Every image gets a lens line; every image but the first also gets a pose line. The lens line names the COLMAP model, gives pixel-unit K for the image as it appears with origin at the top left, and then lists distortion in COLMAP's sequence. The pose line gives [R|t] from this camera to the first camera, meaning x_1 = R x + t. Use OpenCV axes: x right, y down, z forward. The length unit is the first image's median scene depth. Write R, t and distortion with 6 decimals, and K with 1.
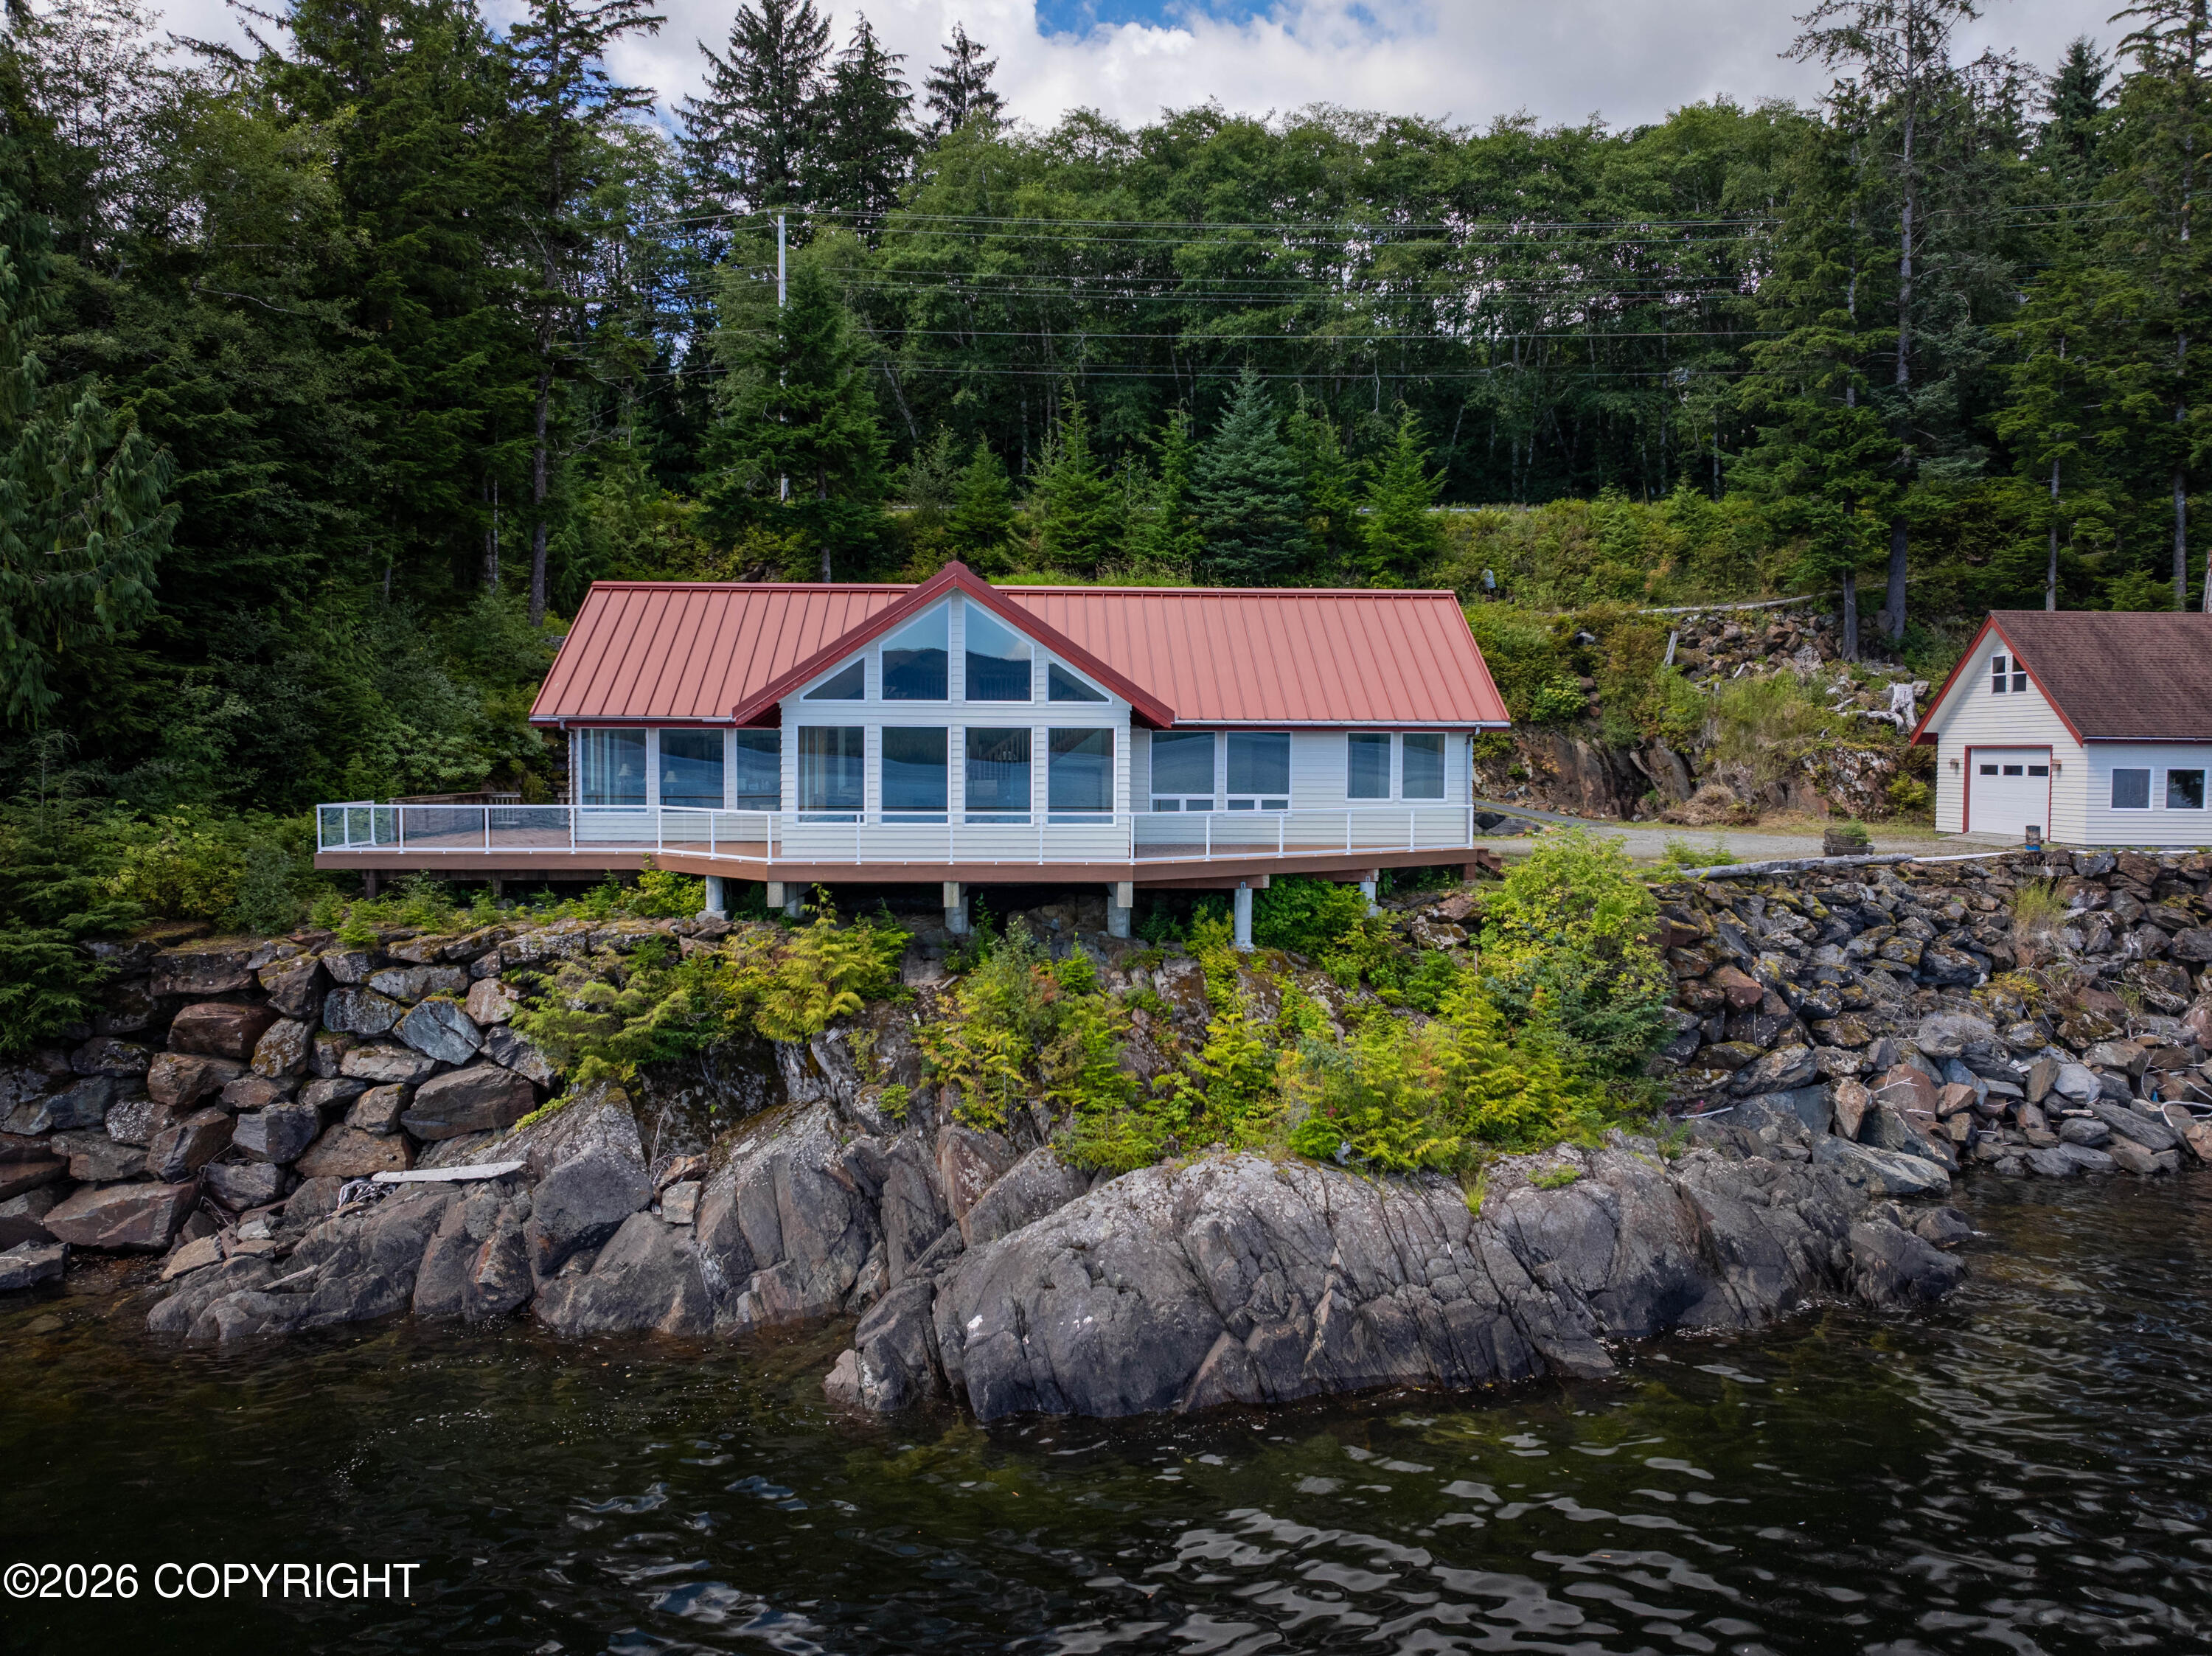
lens RADIAL K [[1554.3, 0, 1116.8], [0, 1554.3, 816.4], [0, 0, 1]] dist [-0.038721, 0.001700]
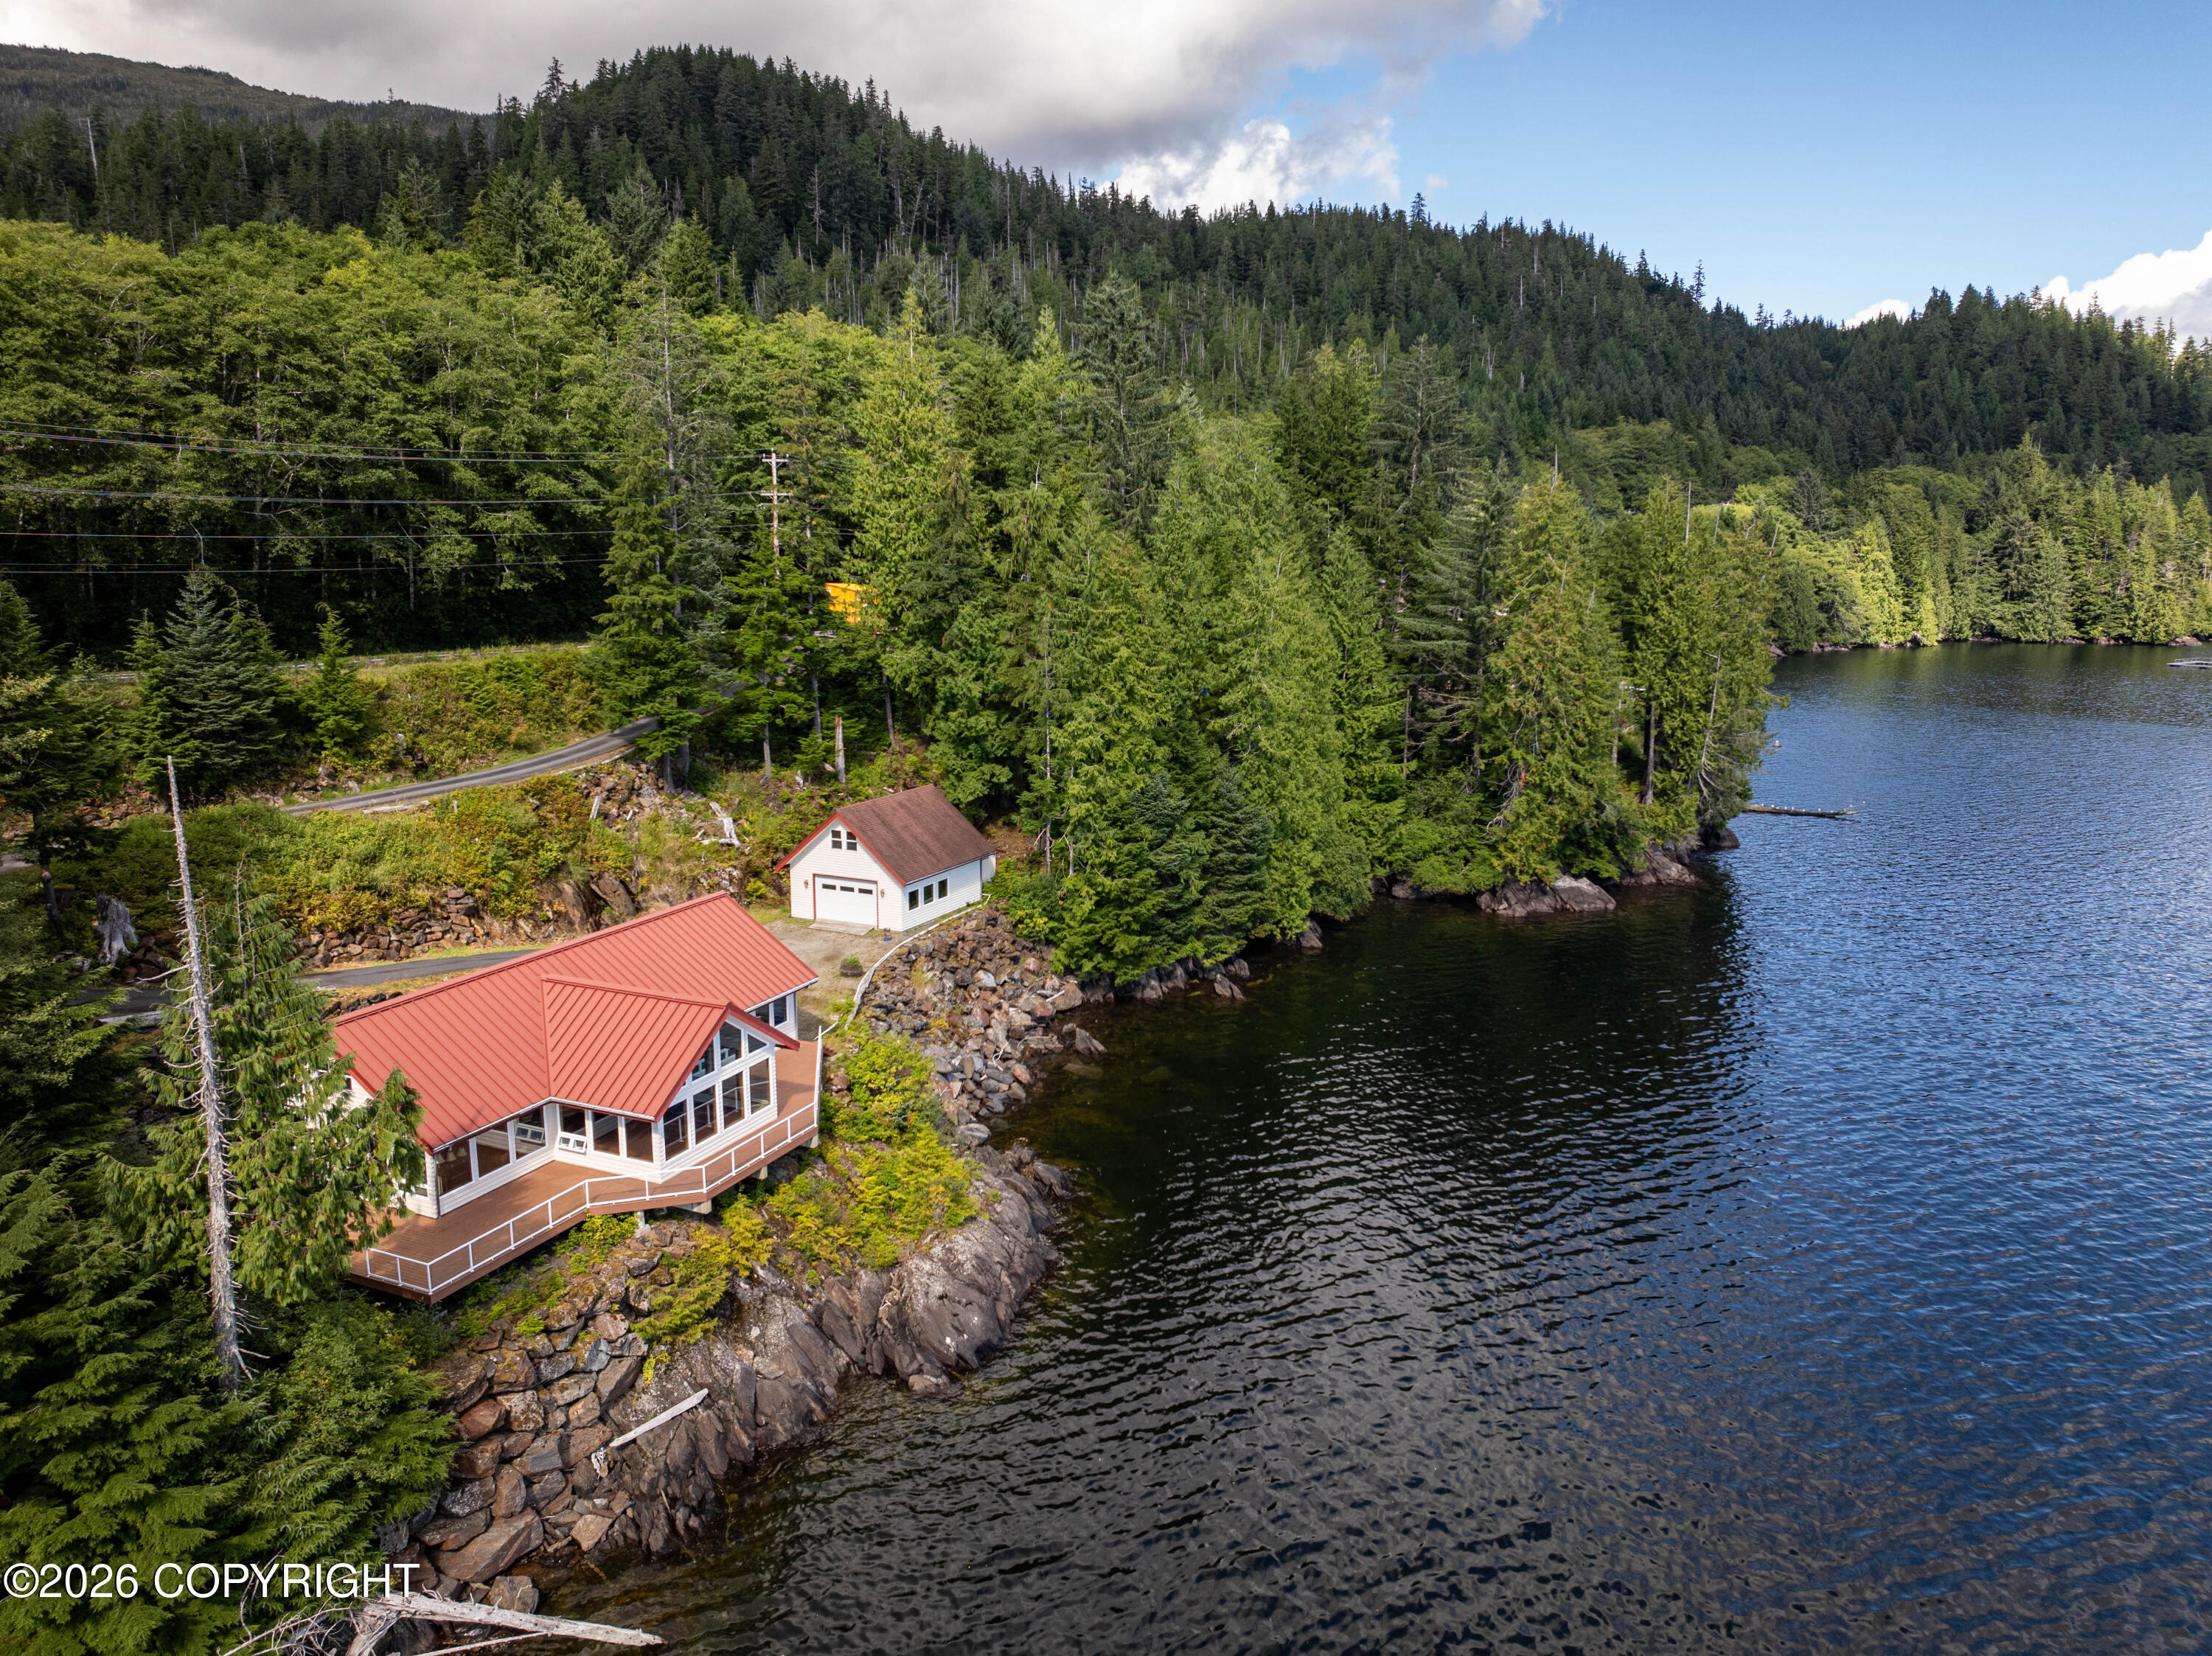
lens RADIAL K [[1554.3, 0, 1116.8], [0, 1554.3, 816.4], [0, 0, 1]] dist [-0.038721, 0.001700]
pose [[0.446108, -0.163417, 0.879933, -1.470482], [0.032390, 0.985492, 0.166600, -0.665544], [-0.894393, -0.045821, 0.444929, -0.238683]]
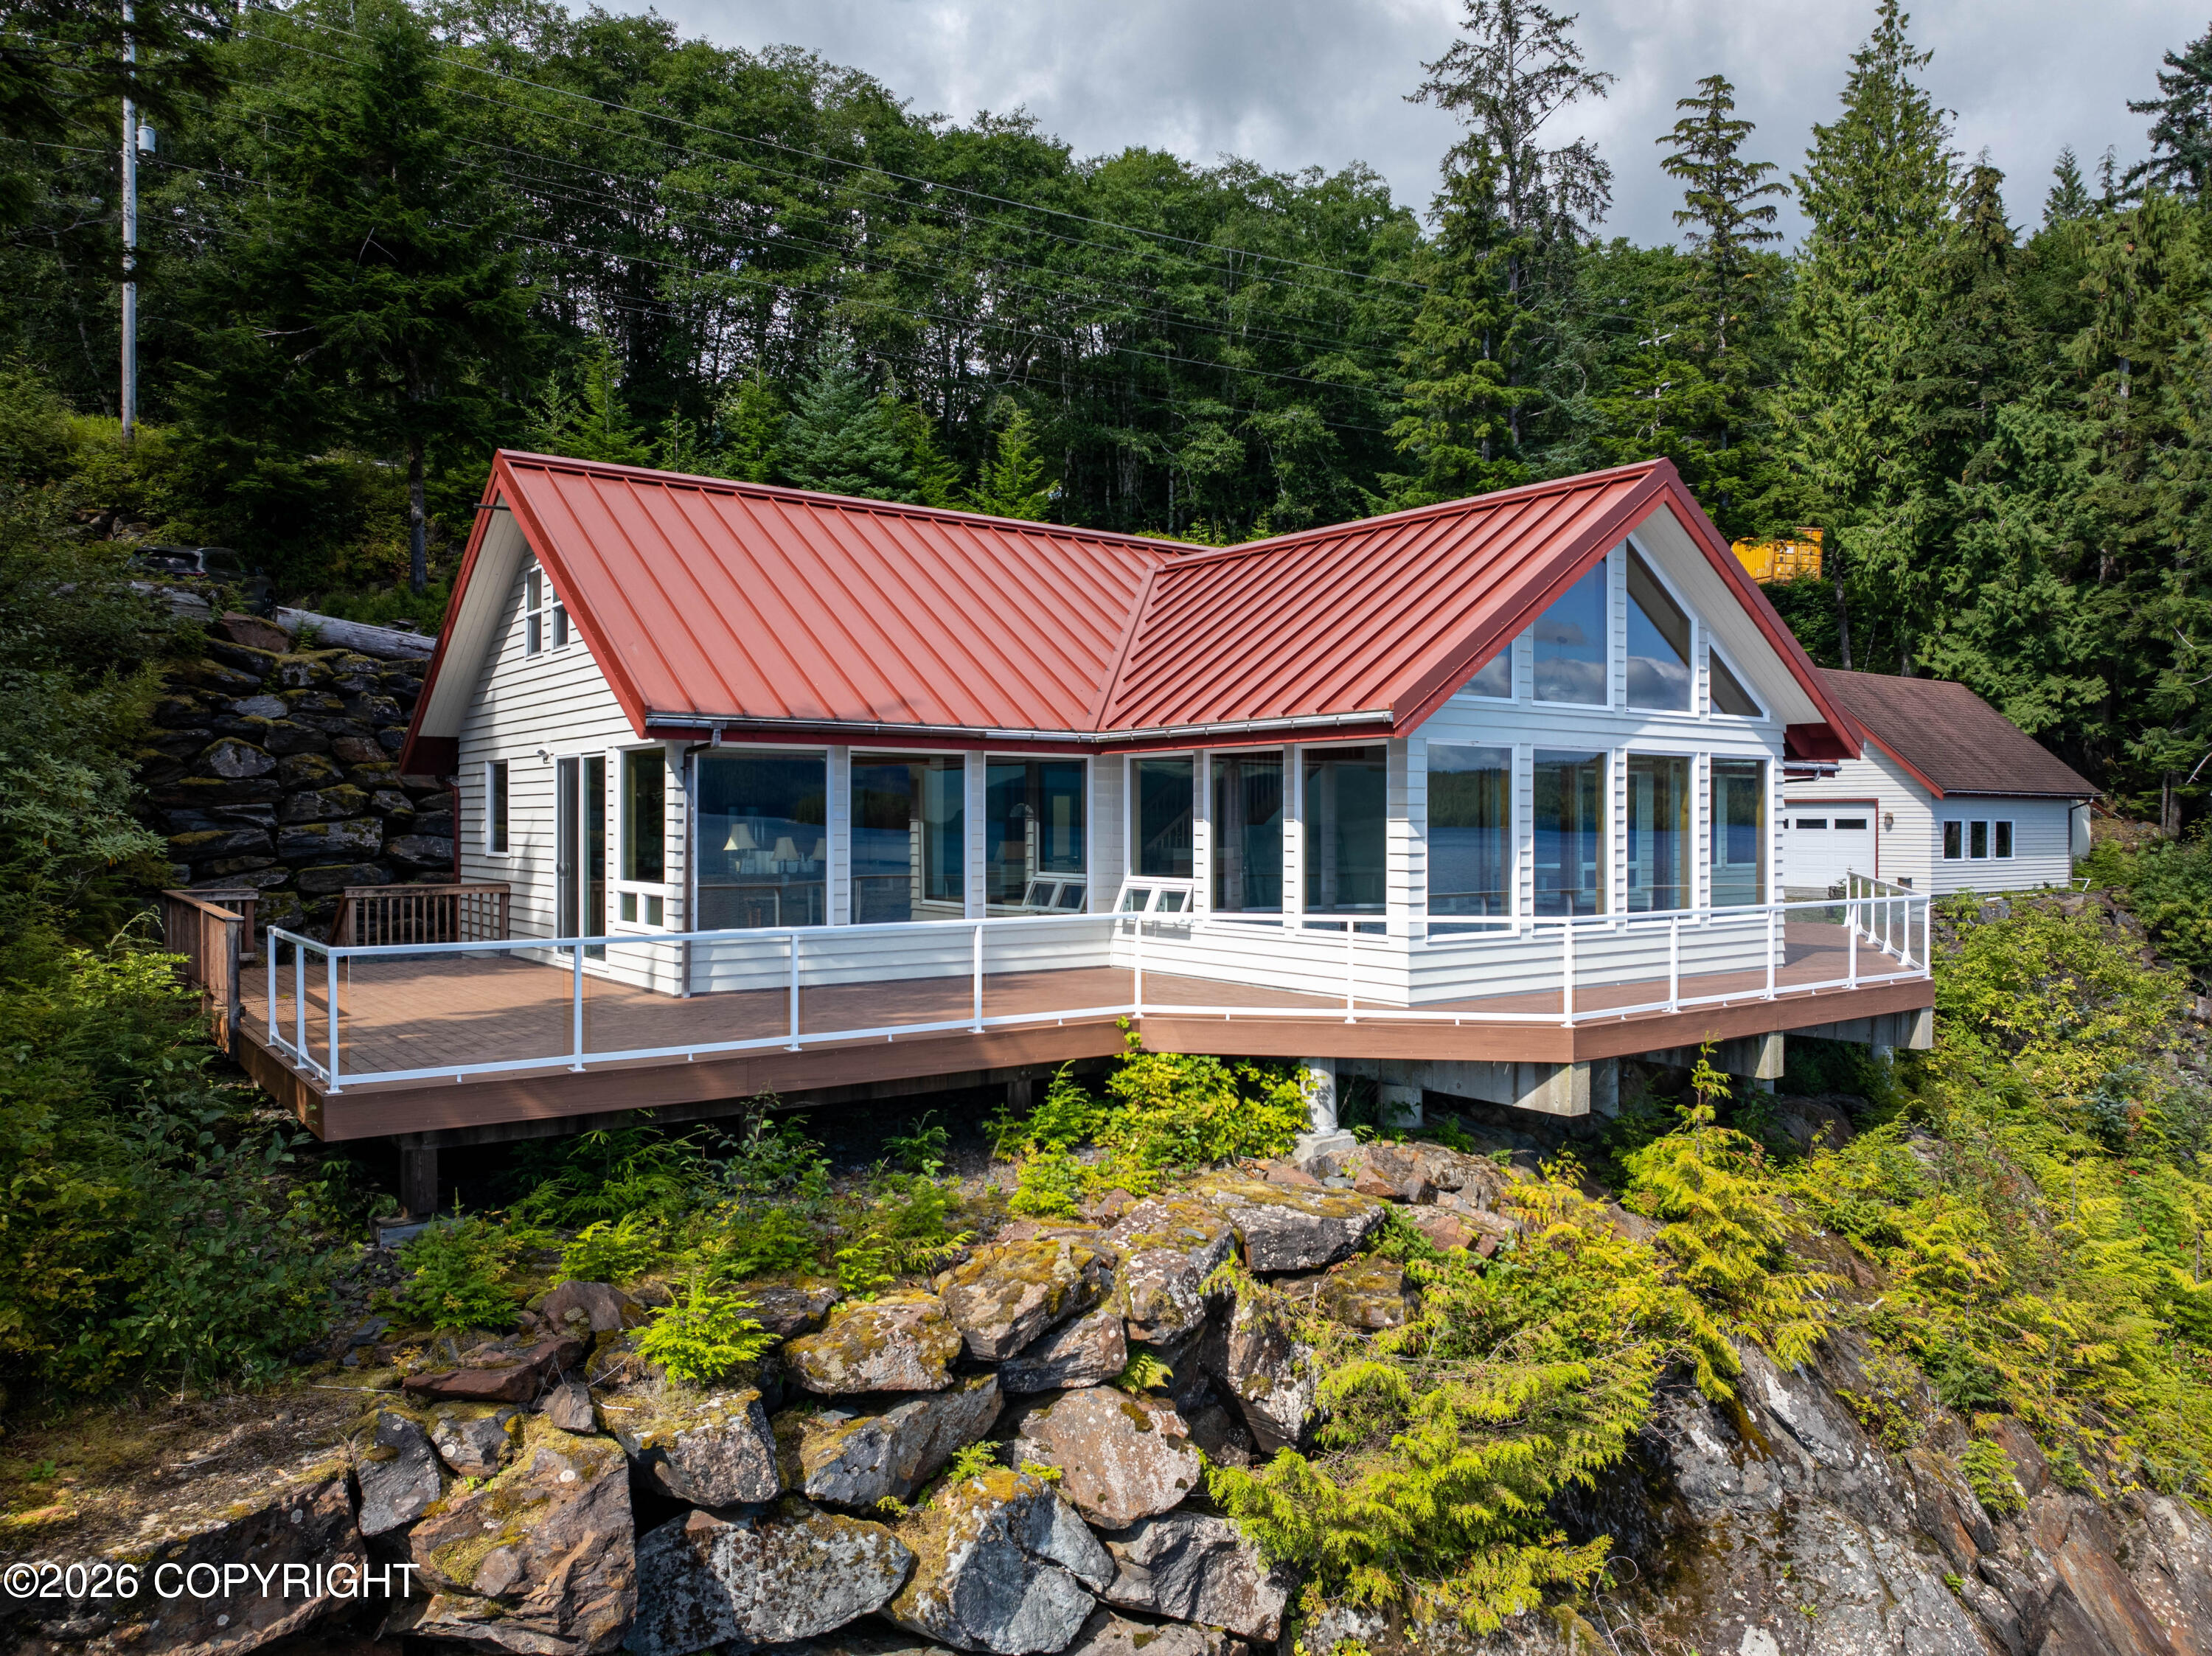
lens RADIAL K [[1554.3, 0, 1116.8], [0, 1554.3, 816.4], [0, 0, 1]] dist [-0.038721, 0.001700]
pose [[0.829897, -0.003312, 0.557906, -0.568033], [0.026475, 0.999090, -0.033451, -0.020012], [-0.557288, 0.042531, 0.829229, 0.634143]]
